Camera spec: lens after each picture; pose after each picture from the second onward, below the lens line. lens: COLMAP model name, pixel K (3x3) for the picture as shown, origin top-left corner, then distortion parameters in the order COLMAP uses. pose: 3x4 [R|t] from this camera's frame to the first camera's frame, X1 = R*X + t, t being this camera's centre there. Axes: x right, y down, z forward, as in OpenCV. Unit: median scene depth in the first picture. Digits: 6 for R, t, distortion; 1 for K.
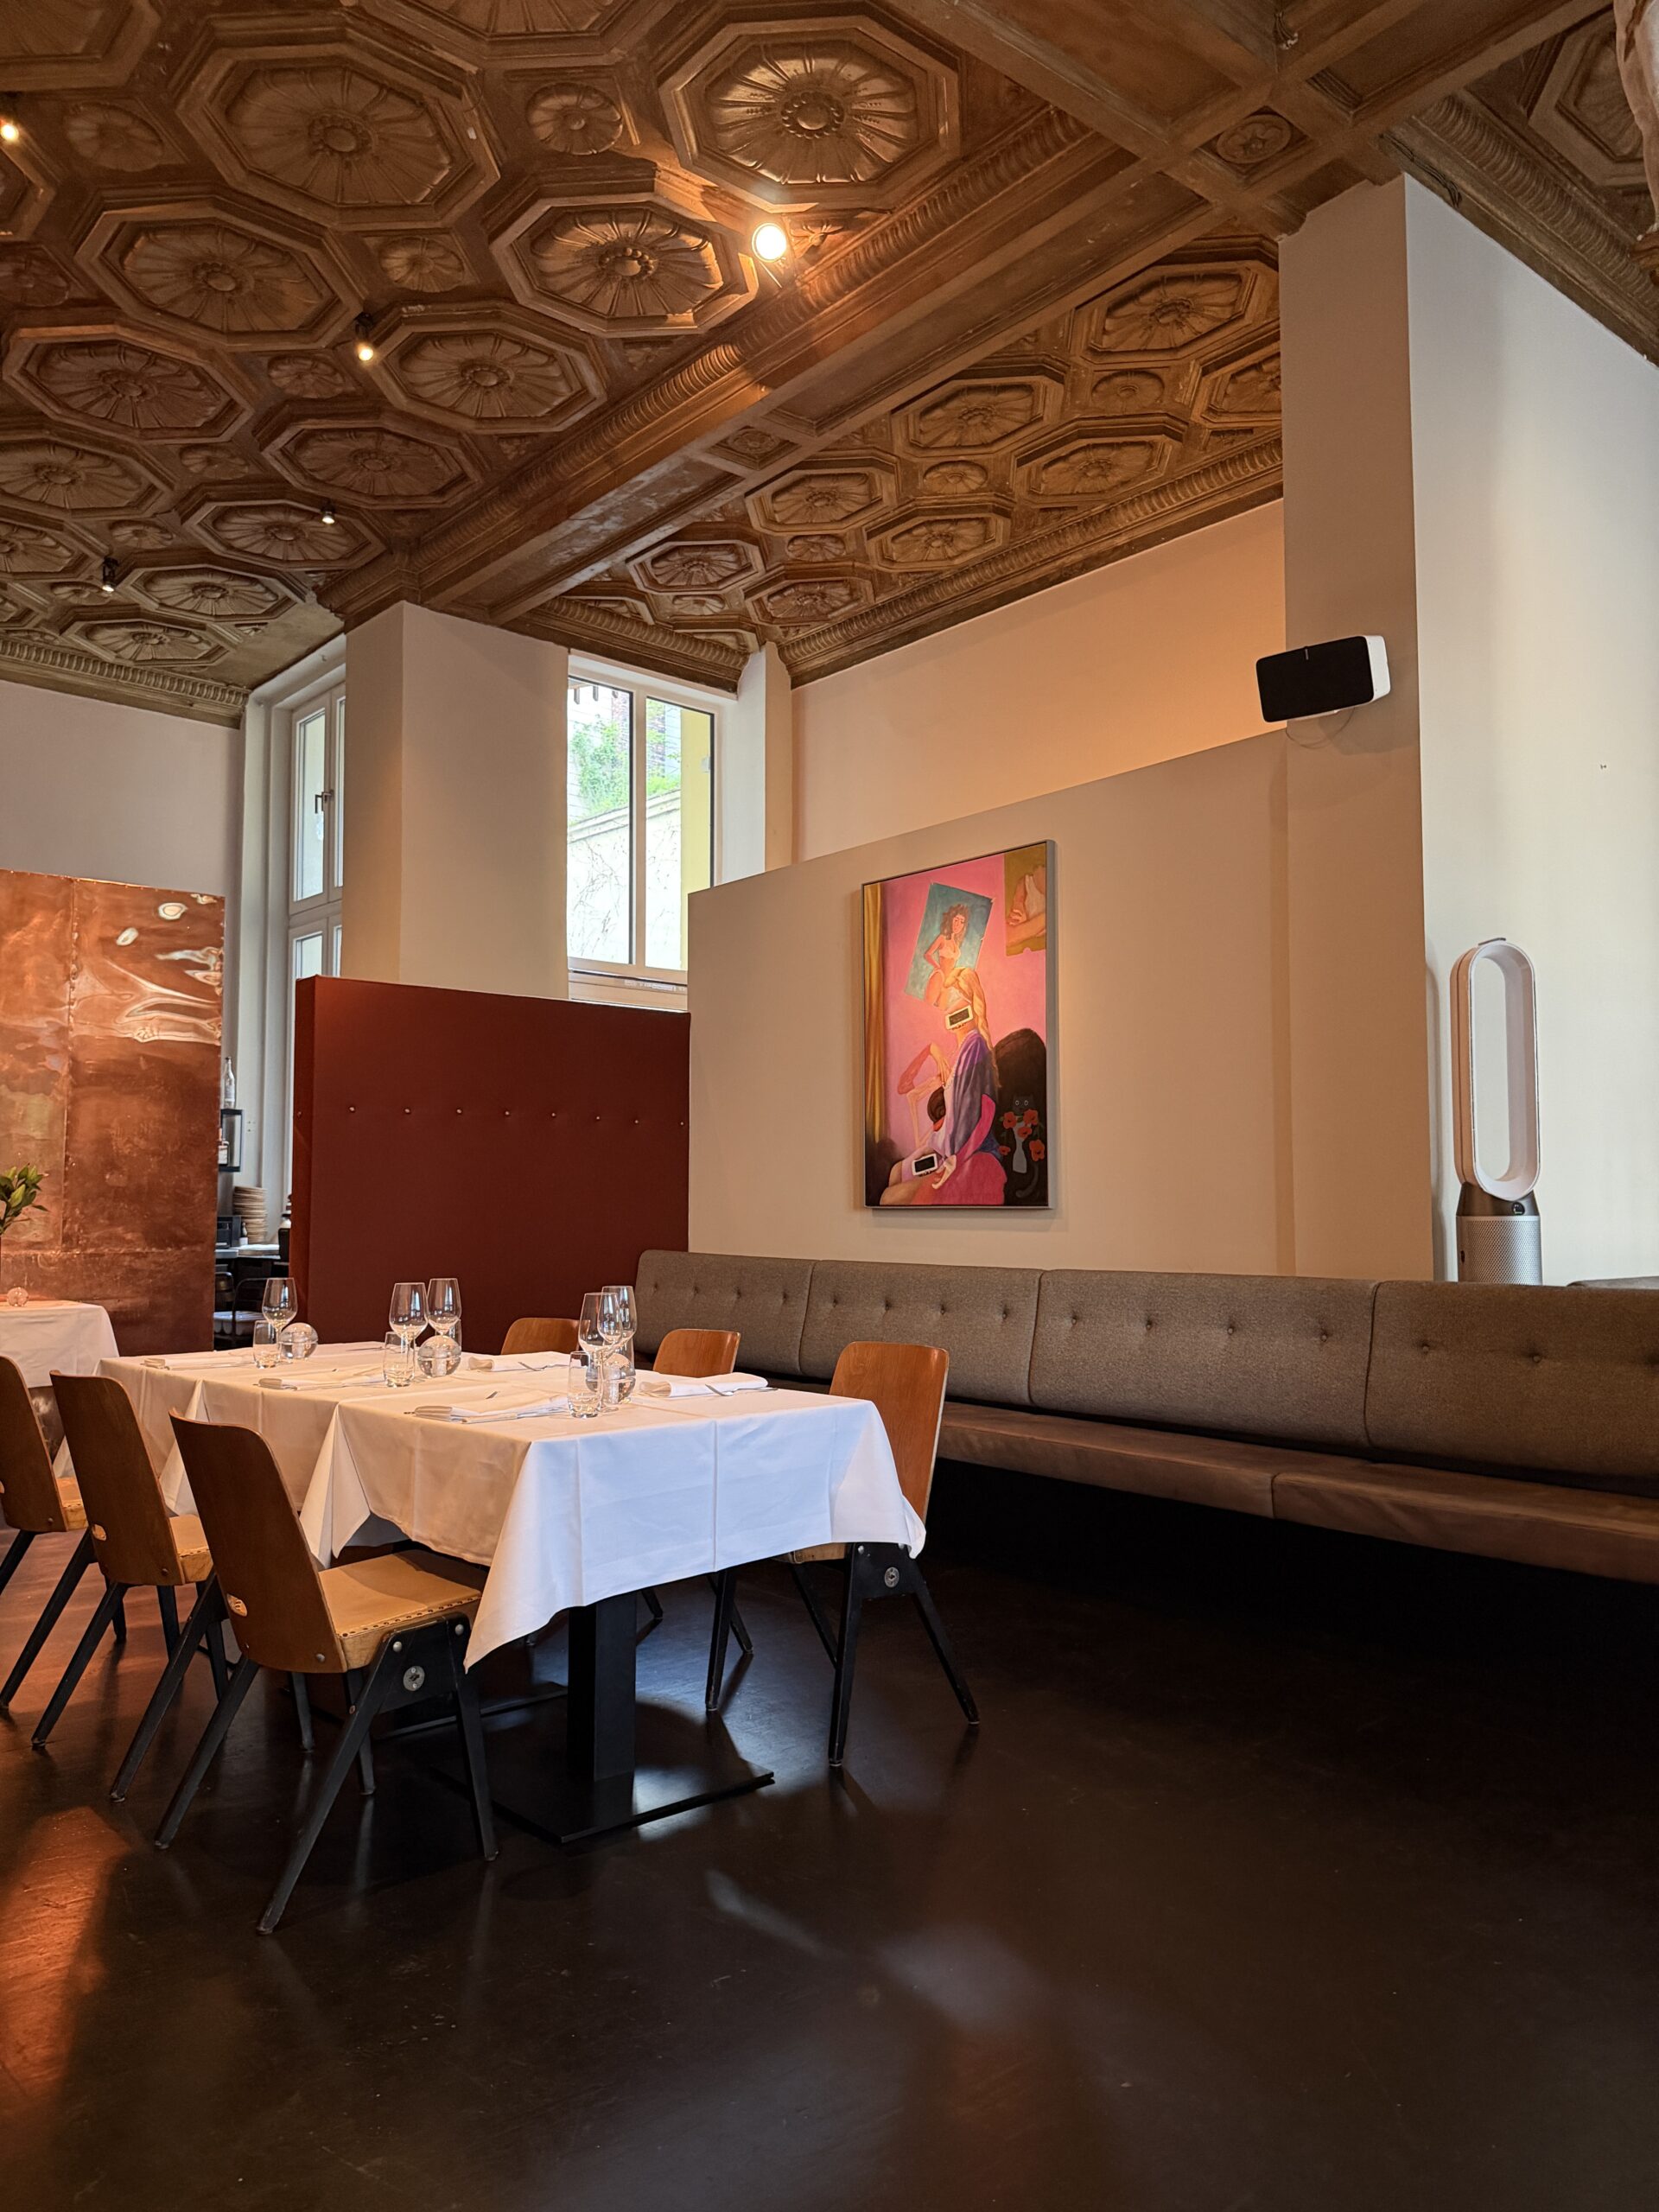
lens RADIAL K [[1604.8, 0, 829.5], [0, 1604.8, 1106.0], [0, 0, 1]] dist [0.057111, -0.055823]
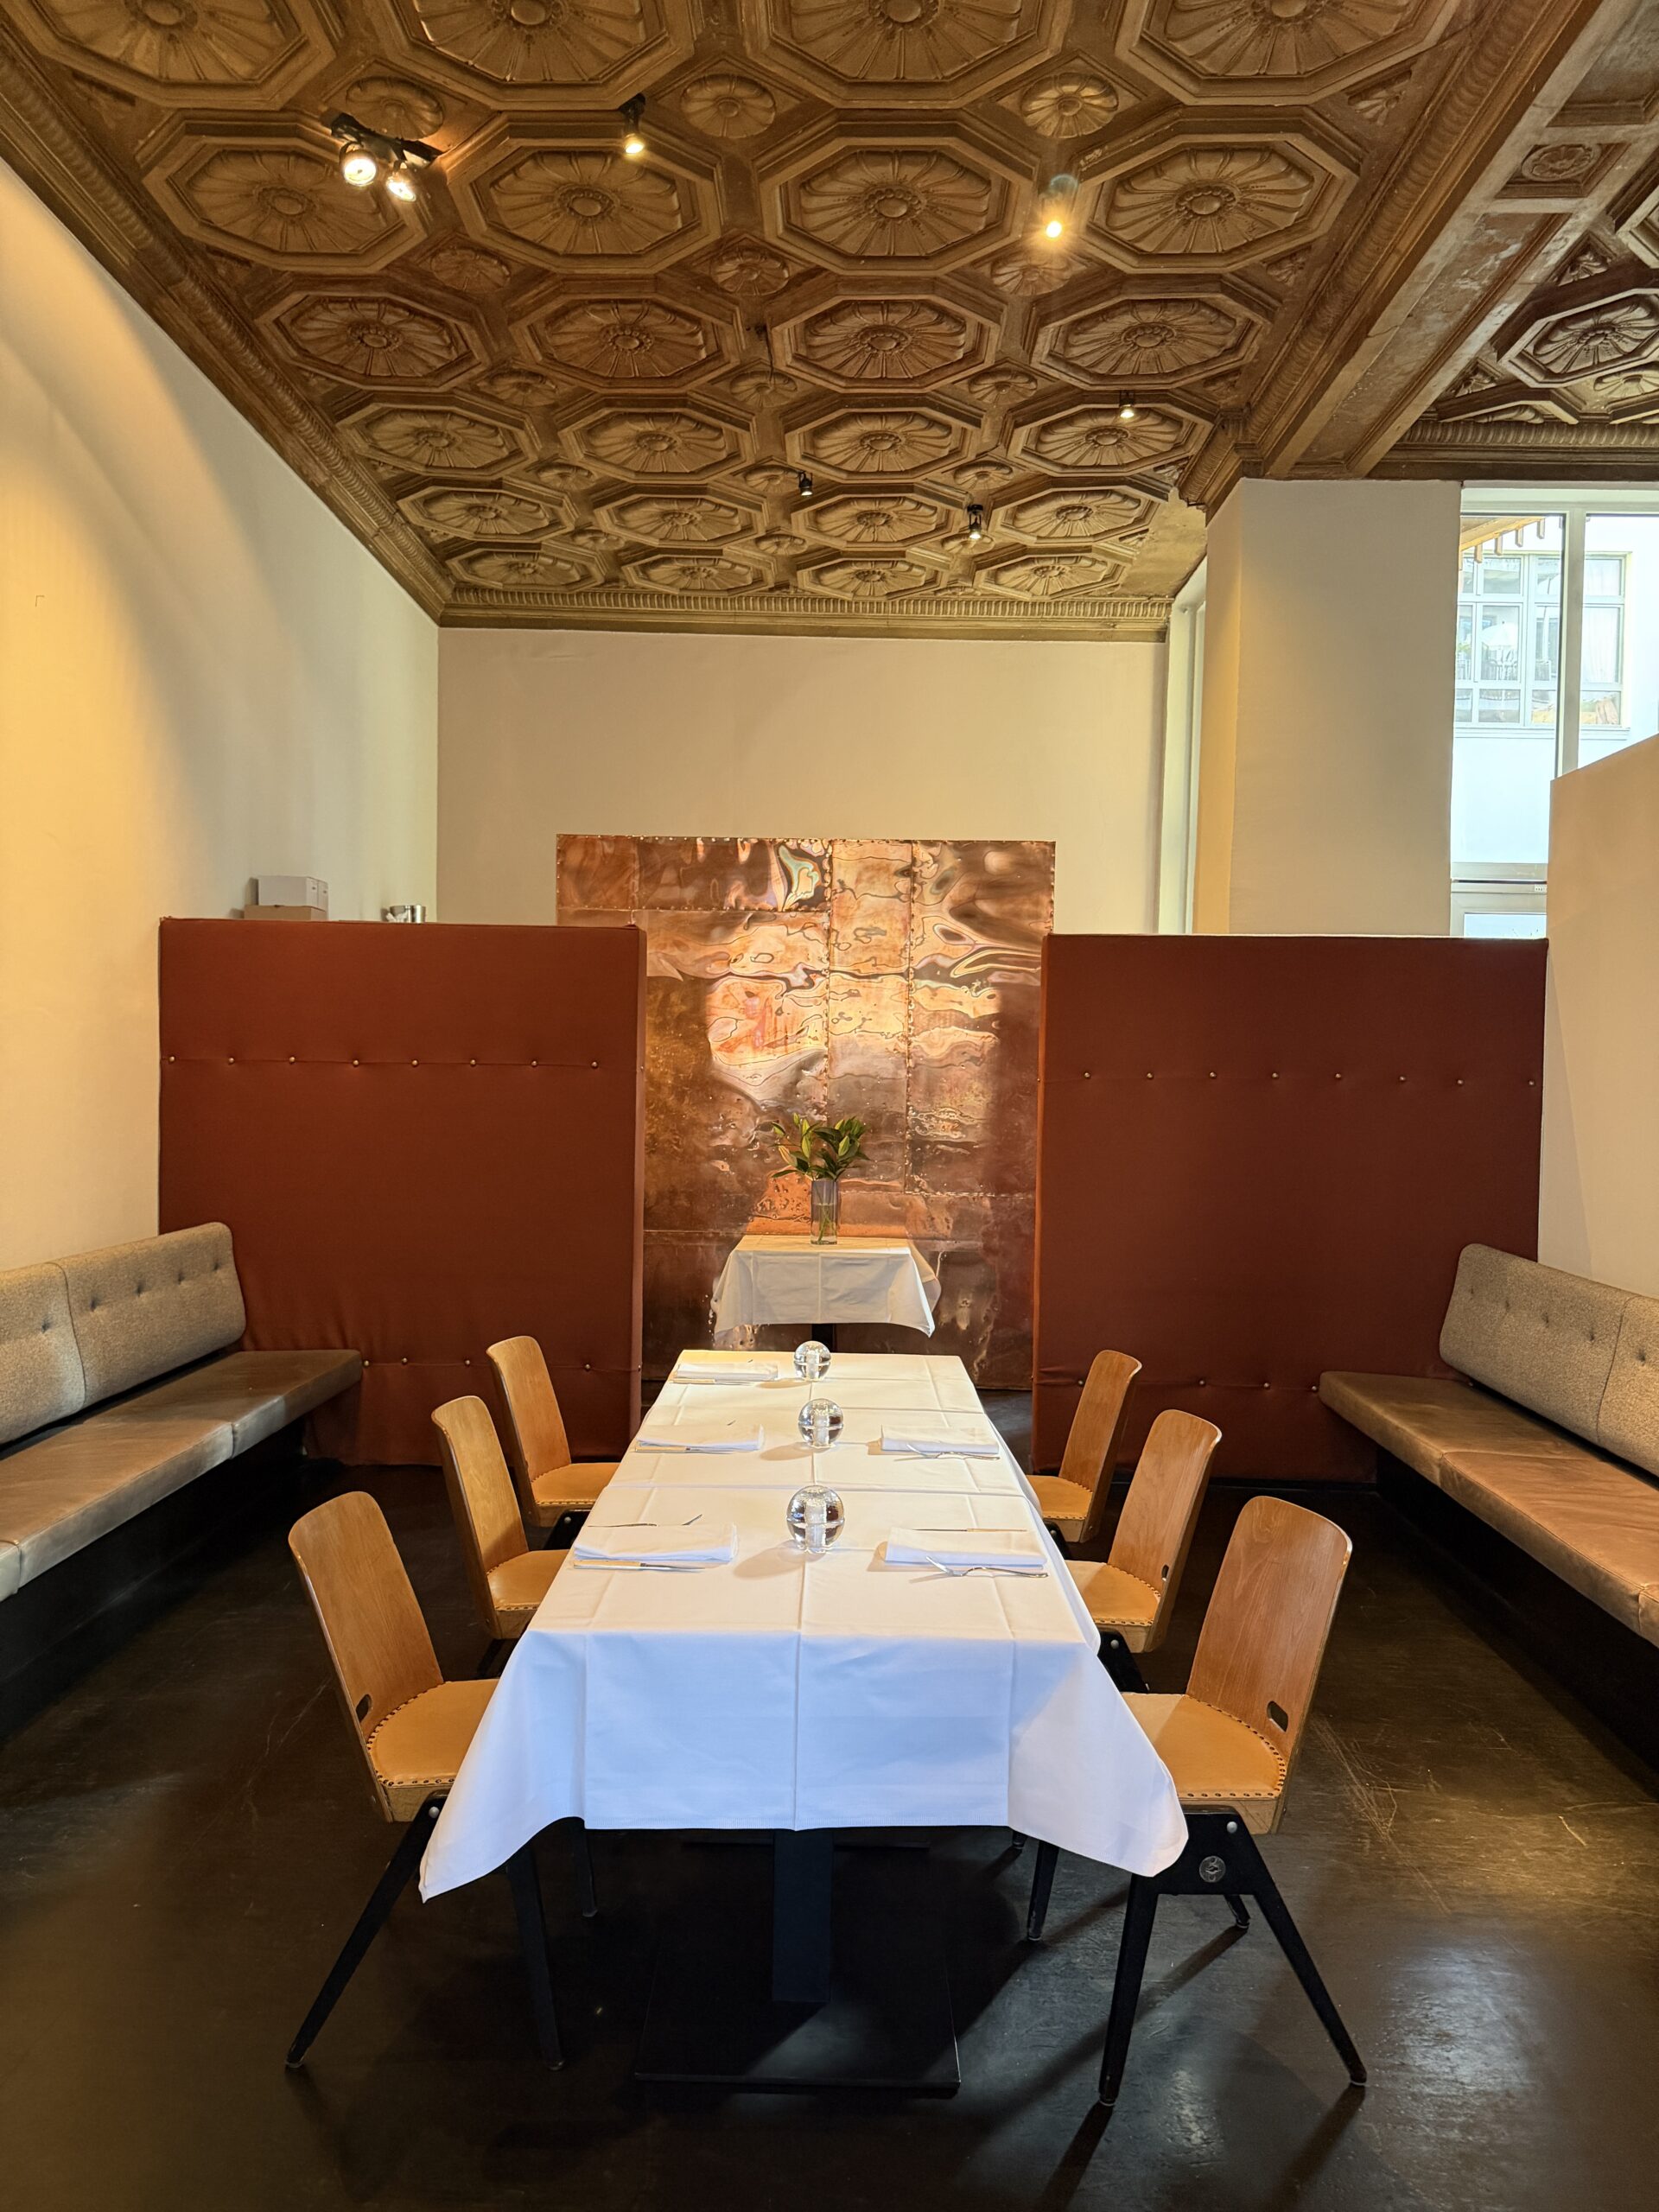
lens RADIAL K [[1604.8, 0, 829.5], [0, 1604.8, 1106.0], [0, 0, 1]] dist [0.057111, -0.055823]
pose [[0.748116, 0.026112, -0.663054, 0.164271], [0.028316, 0.997059, 0.071214, -0.039547], [0.662964, -0.072051, 0.745176, 0.166652]]
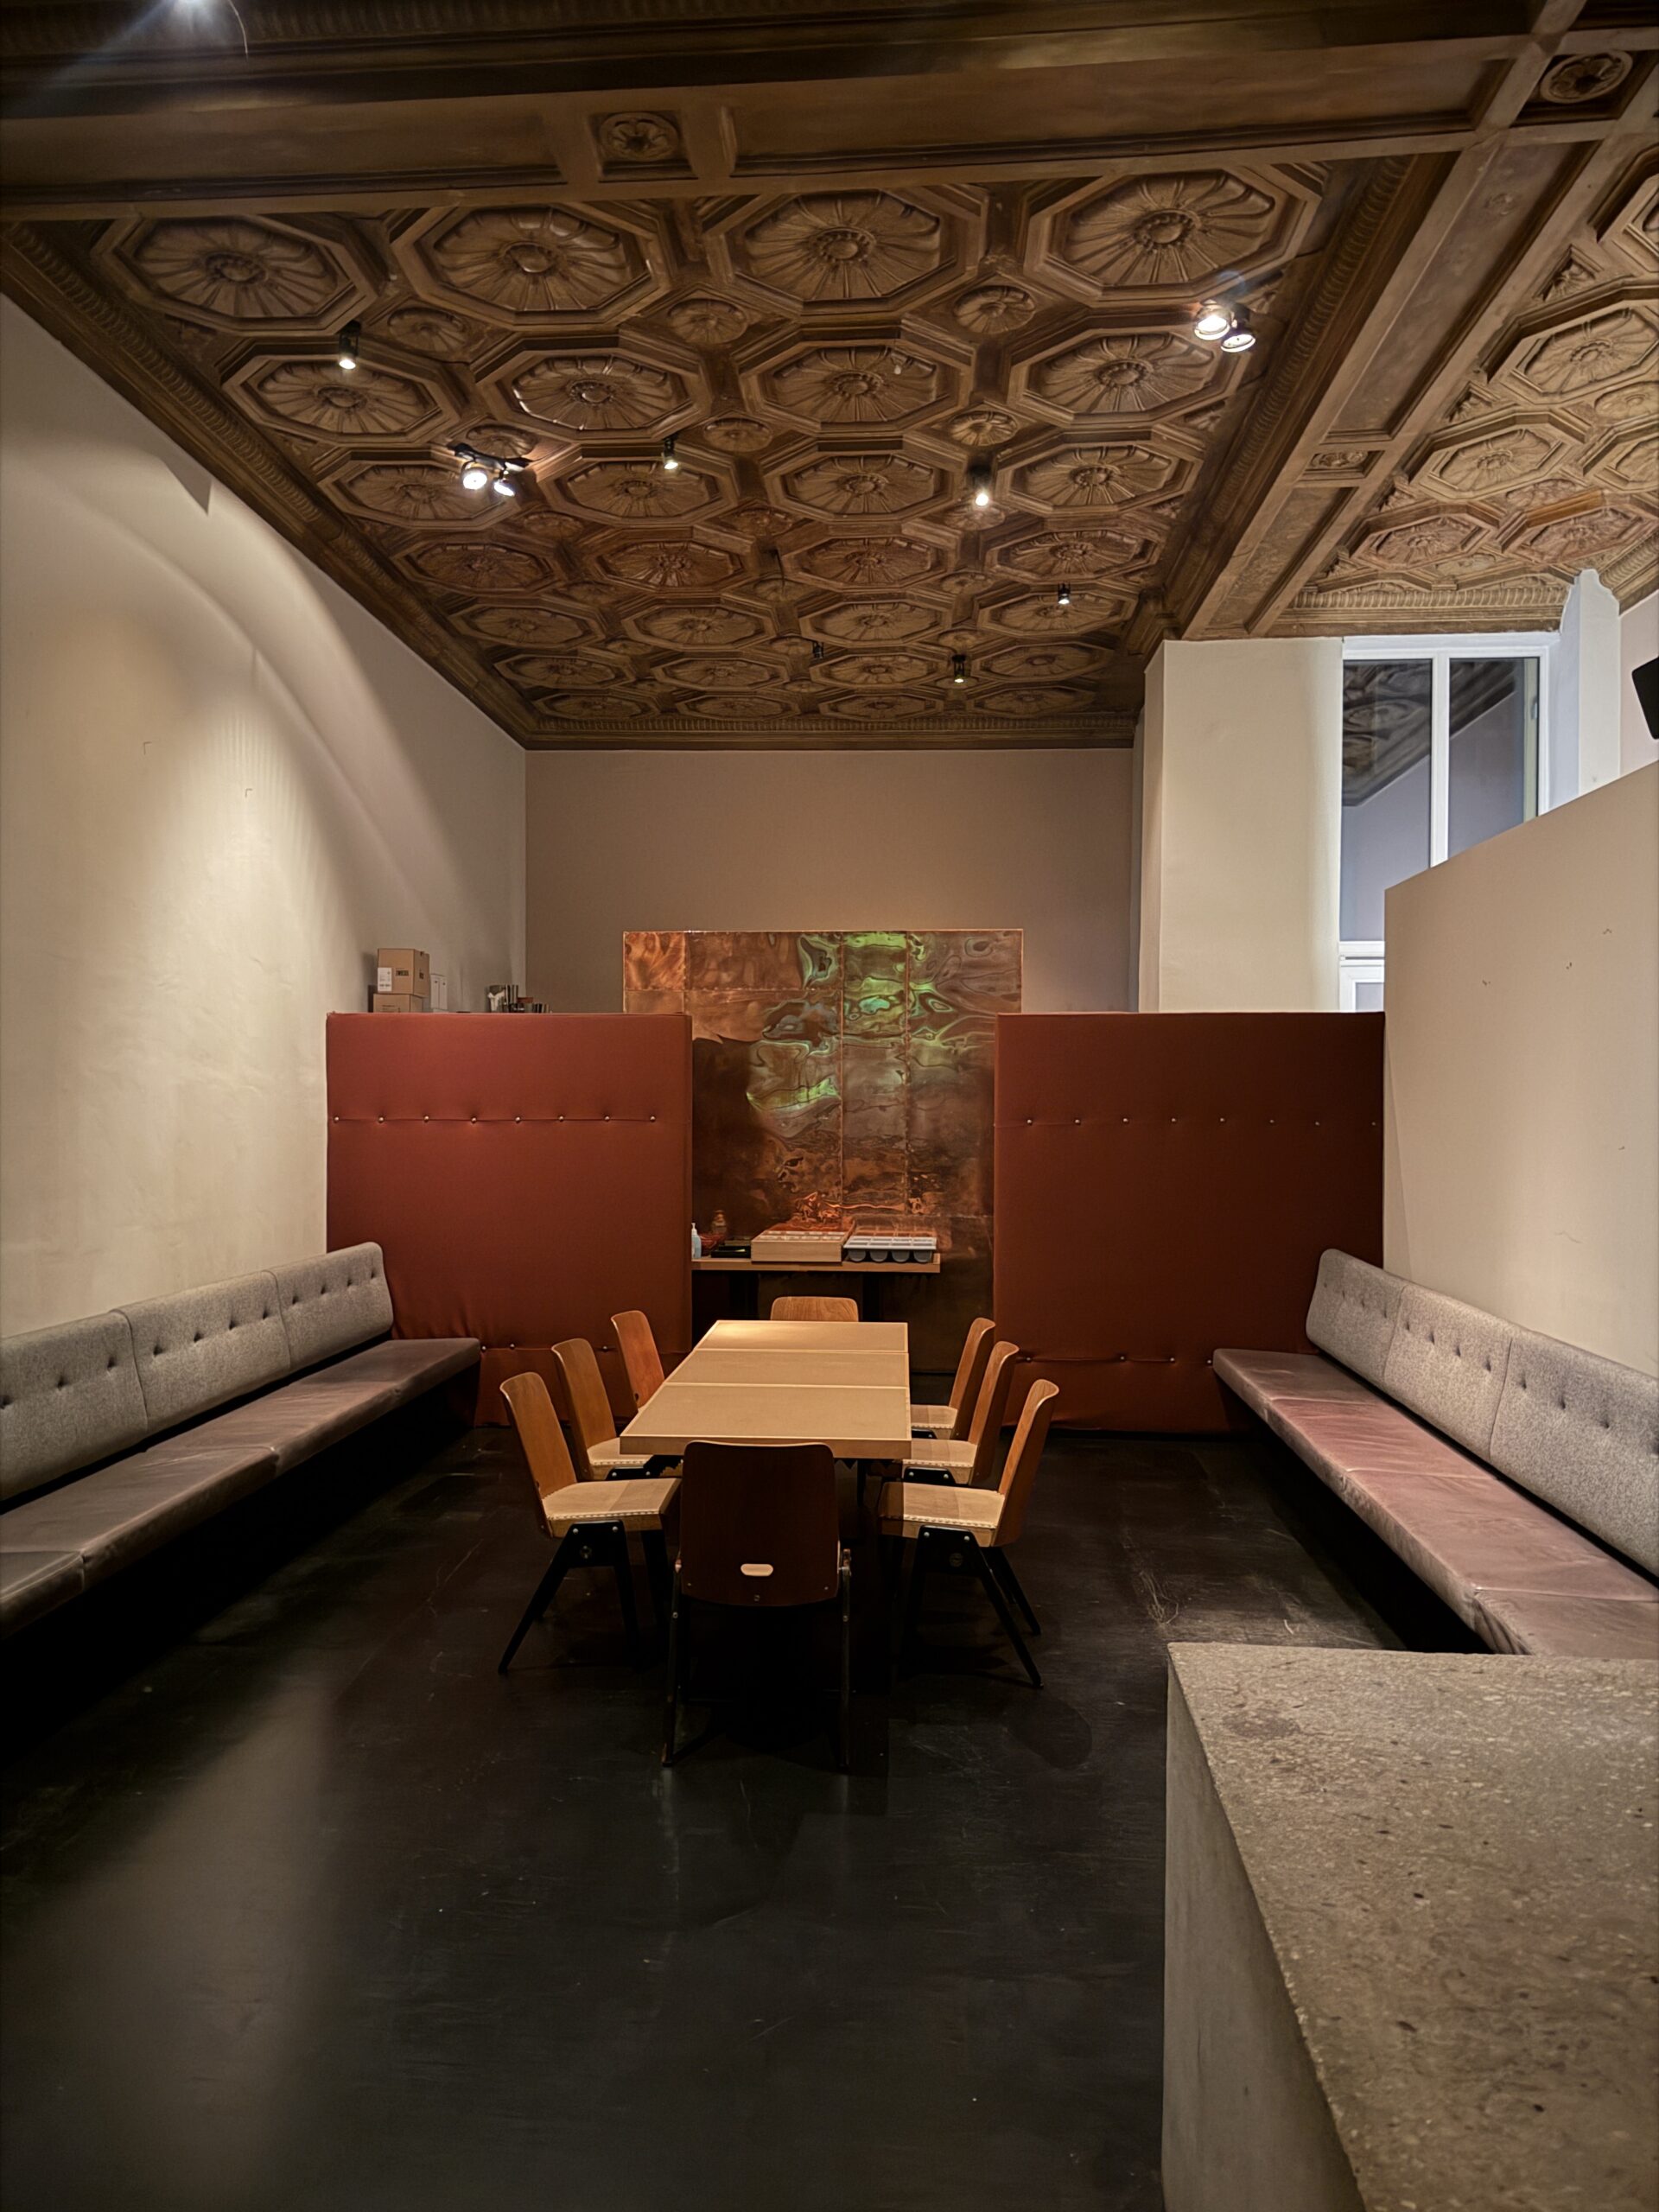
lens RADIAL K [[1604.8, 0, 829.5], [0, 1604.8, 1106.0], [0, 0, 1]] dist [0.057111, -0.055823]
pose [[0.717095, 0.005637, -0.696952, 0.344948], [0.045326, 0.997473, 0.054703, -0.064980], [0.695500, -0.070817, 0.715028, 0.028911]]
